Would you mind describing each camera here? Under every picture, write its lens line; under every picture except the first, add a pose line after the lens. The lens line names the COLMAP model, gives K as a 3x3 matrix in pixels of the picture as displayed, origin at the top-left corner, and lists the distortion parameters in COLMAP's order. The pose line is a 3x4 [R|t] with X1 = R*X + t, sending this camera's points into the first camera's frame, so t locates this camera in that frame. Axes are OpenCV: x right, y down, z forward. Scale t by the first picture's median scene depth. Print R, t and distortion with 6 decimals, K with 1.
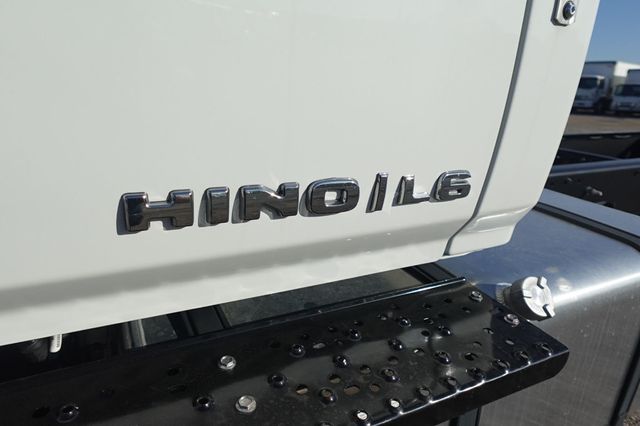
lens RADIAL K [[422.1, 0, 321.6], [0, 422.1, 213.6], [0, 0, 1]] dist [-0.001566, 0.002691]
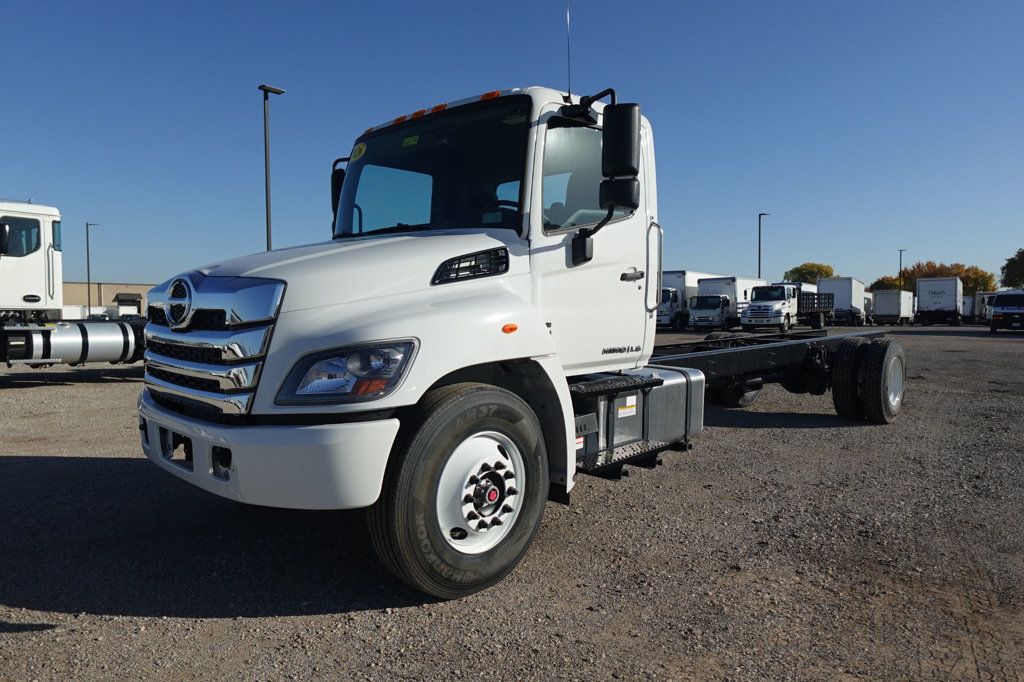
lens RADIAL K [[675.4, 0, 514.6], [0, 675.4, 341.9], [0, 0, 1]] dist [-0.001566, 0.002691]
pose [[0.945283, -0.059164, 0.320841, -0.077404], [0.133966, 0.967077, -0.216369, 0.029590], [-0.297477, 0.247512, 0.922088, -0.127300]]
